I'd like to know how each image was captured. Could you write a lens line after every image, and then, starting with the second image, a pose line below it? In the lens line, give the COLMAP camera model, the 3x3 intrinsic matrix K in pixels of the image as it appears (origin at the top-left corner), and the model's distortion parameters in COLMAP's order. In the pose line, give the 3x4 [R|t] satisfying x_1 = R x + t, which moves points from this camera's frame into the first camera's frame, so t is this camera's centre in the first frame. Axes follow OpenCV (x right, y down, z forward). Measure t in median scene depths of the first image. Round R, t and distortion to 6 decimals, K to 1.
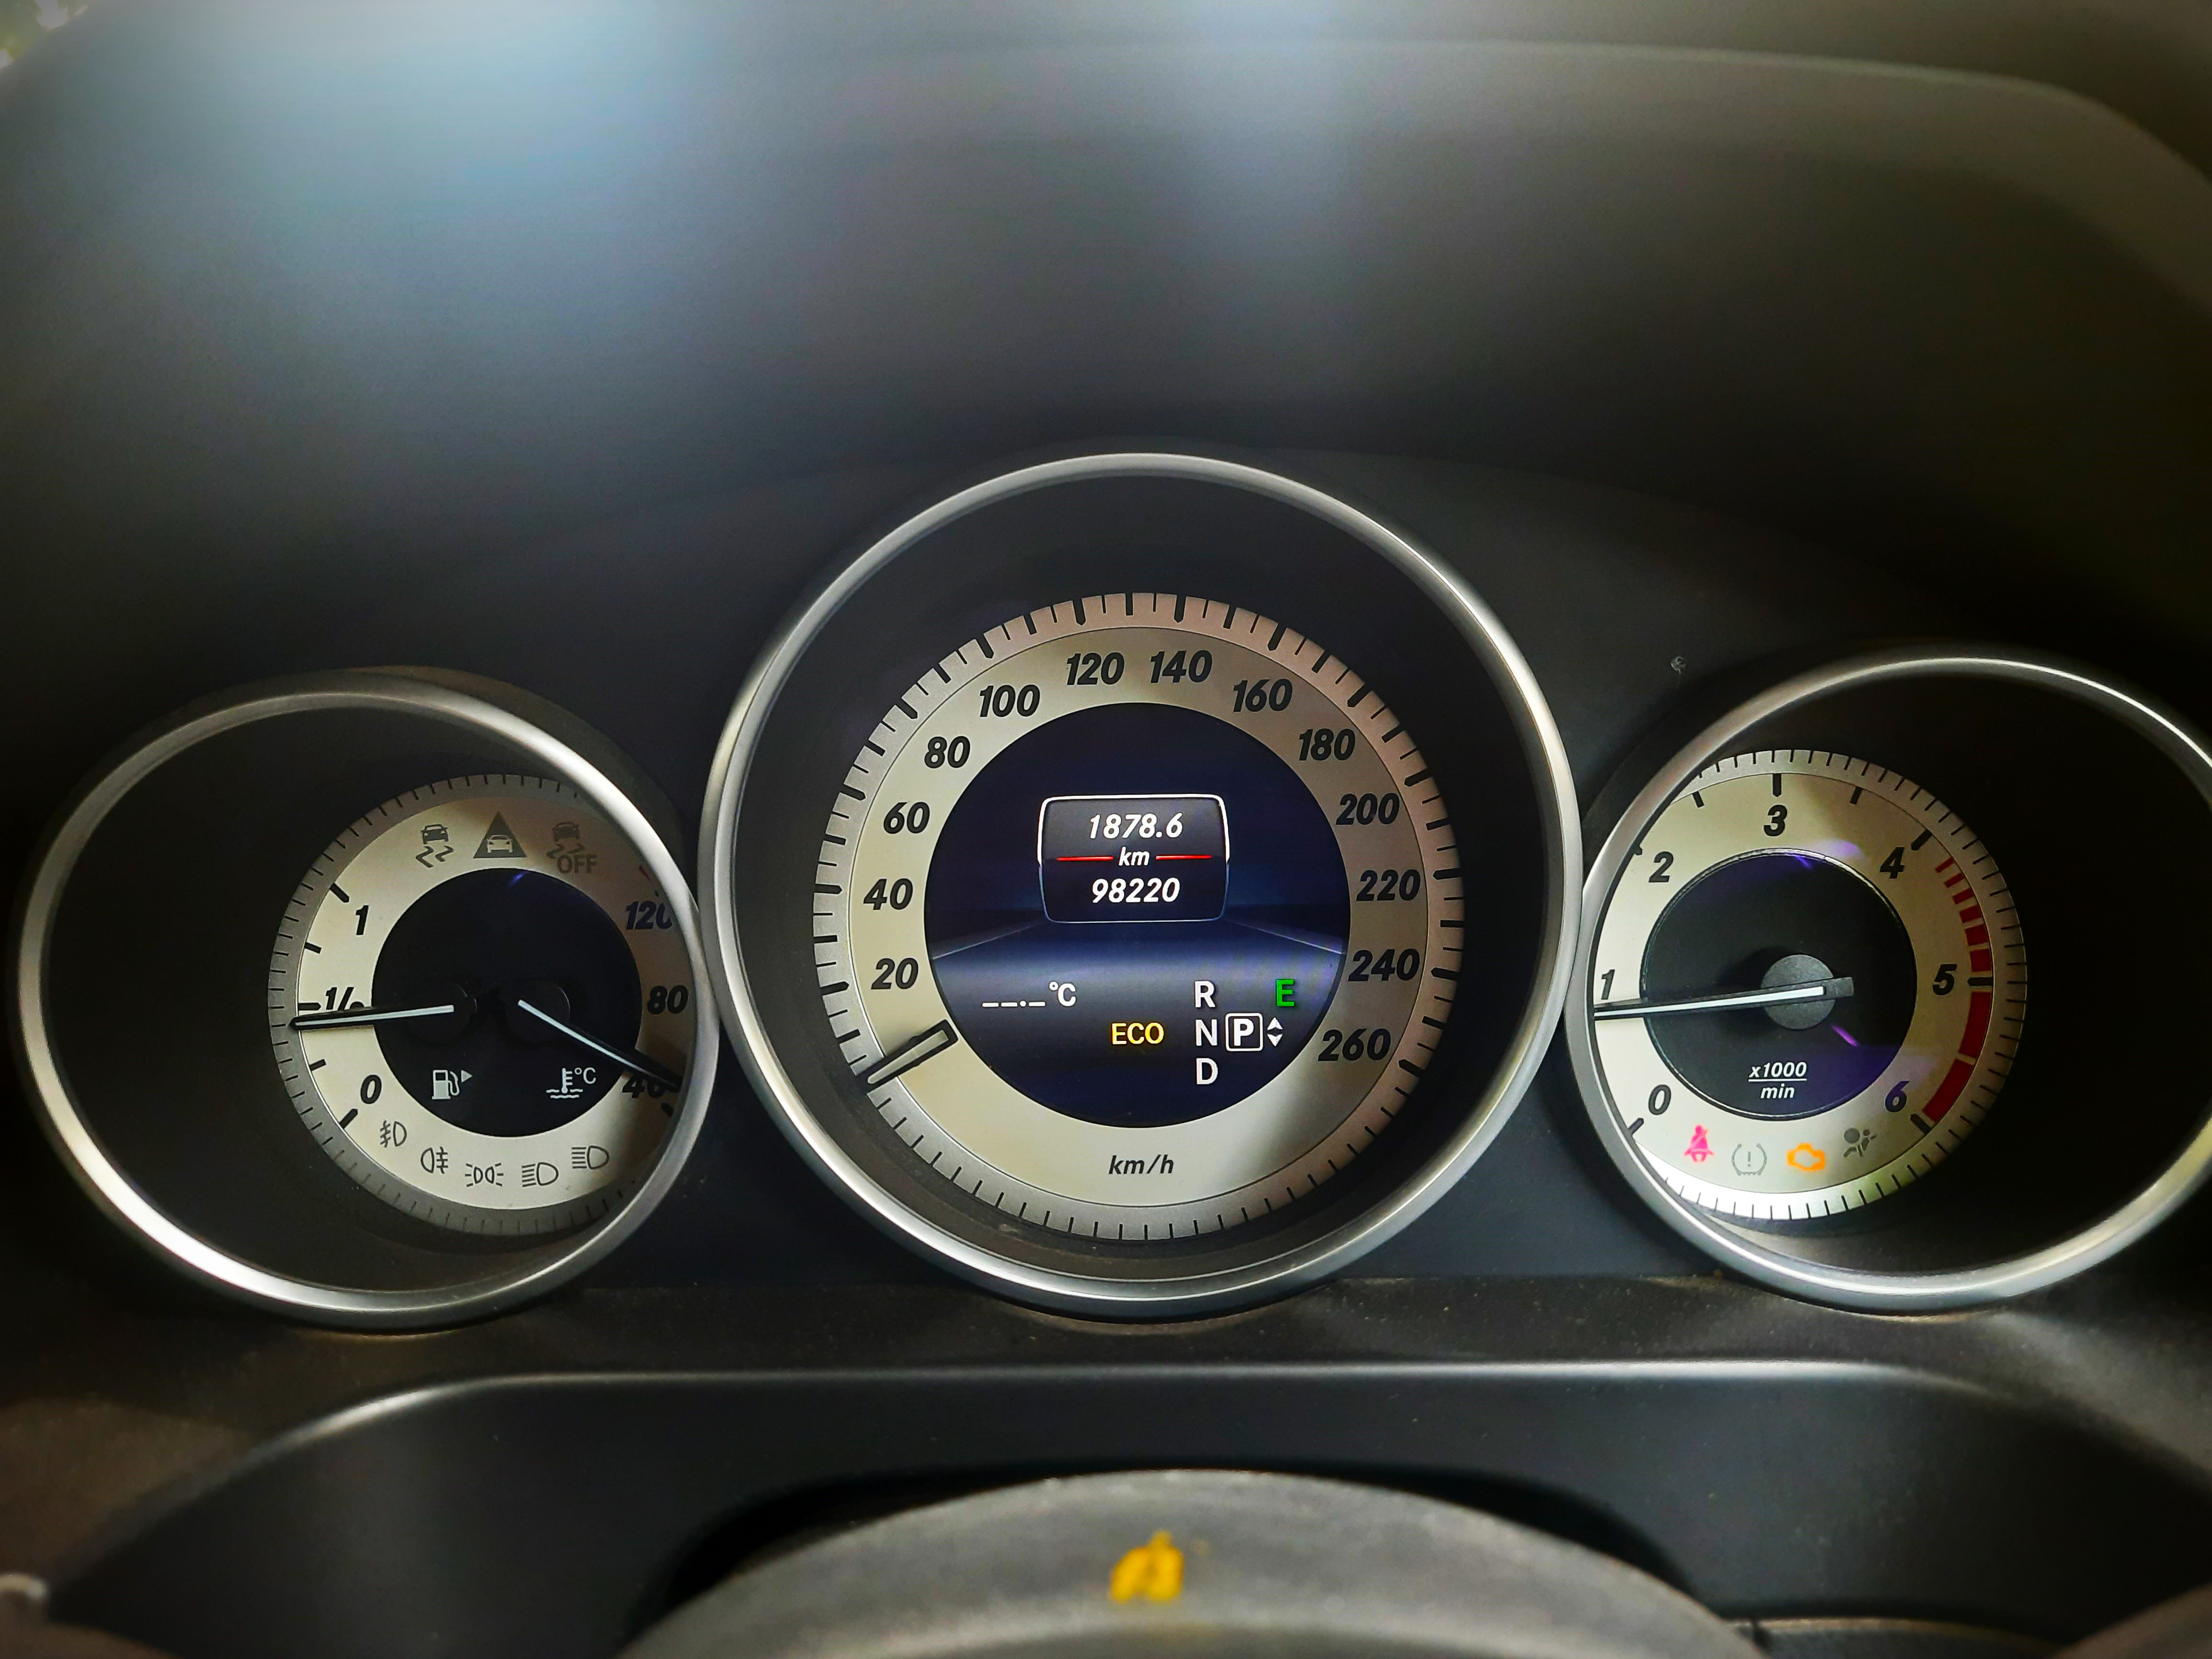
lens RADIAL K [[1550.5, 0, 1103.8], [0, 1550.5, 829.8], [0, 0, 1]] dist [0.001593, -0.000080]
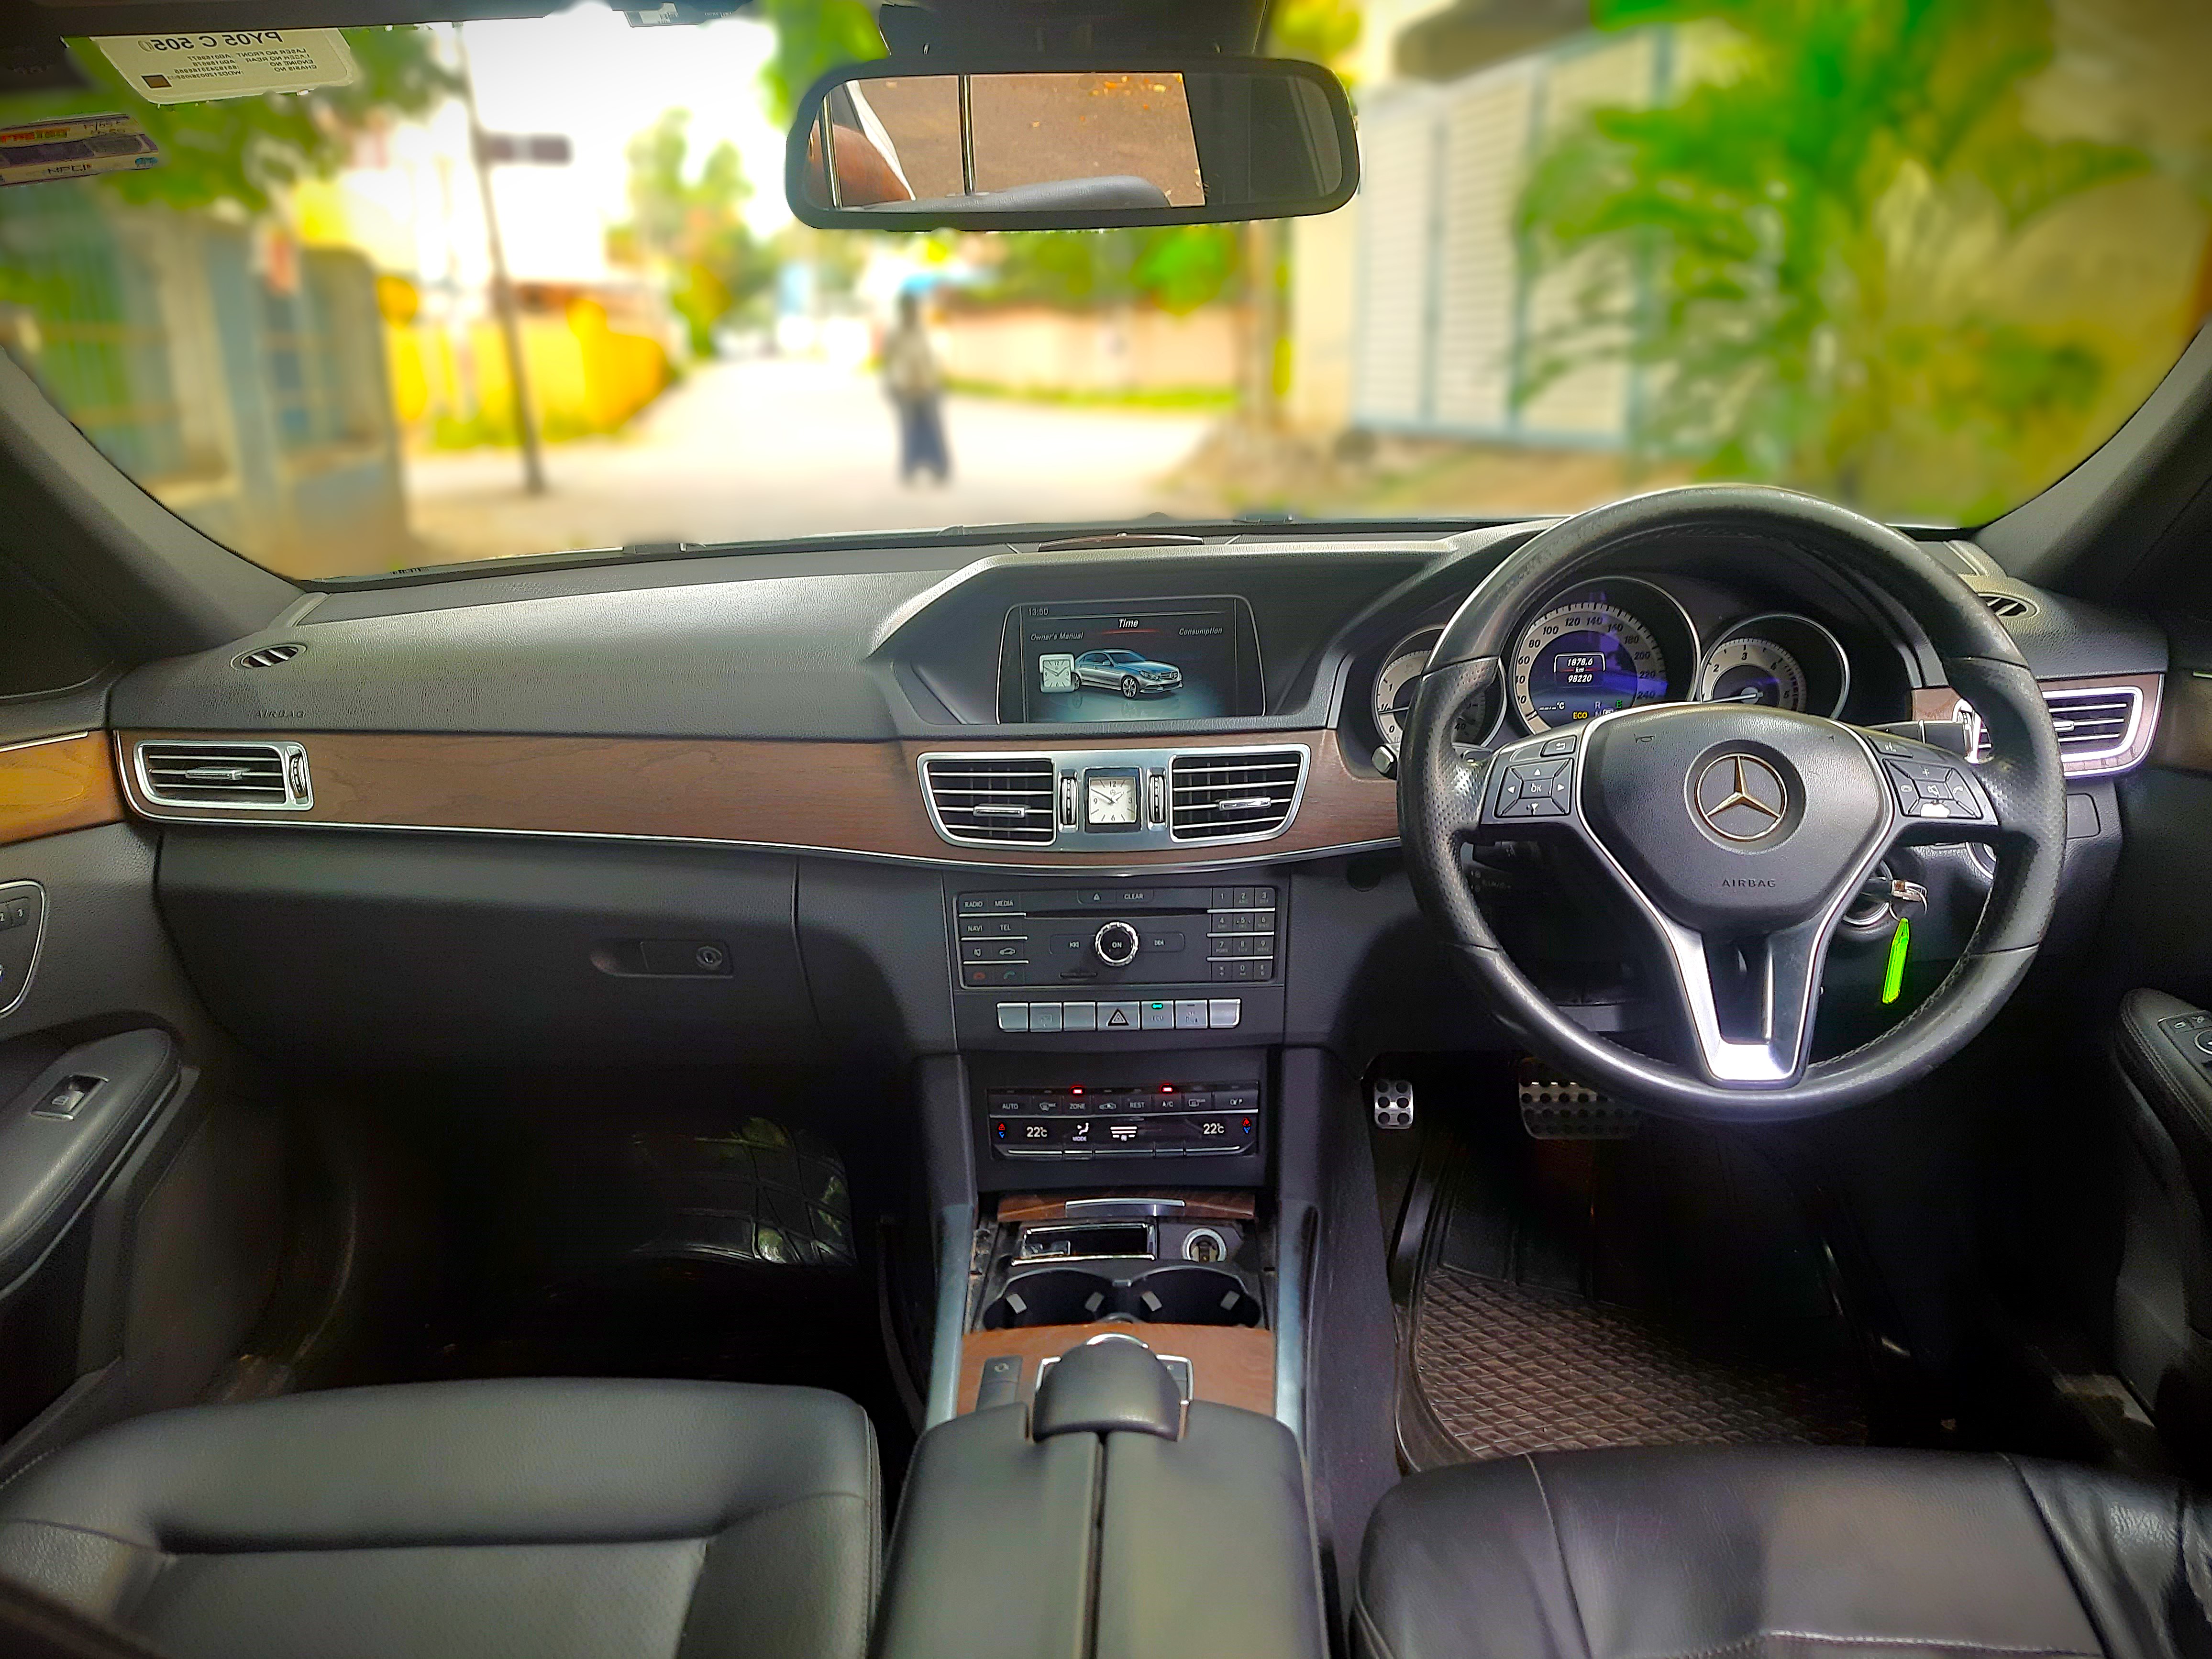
lens RADIAL K [[1550.5, 0, 1108.4], [0, 1550.5, 829.0], [0, 0, 1]] dist [0.001593, -0.000080]
pose [[0.999249, -0.014891, -0.035776, -1.065408], [0.016455, 0.998904, 0.043808, 0.234677], [0.035084, -0.044364, 0.998399, -3.051567]]
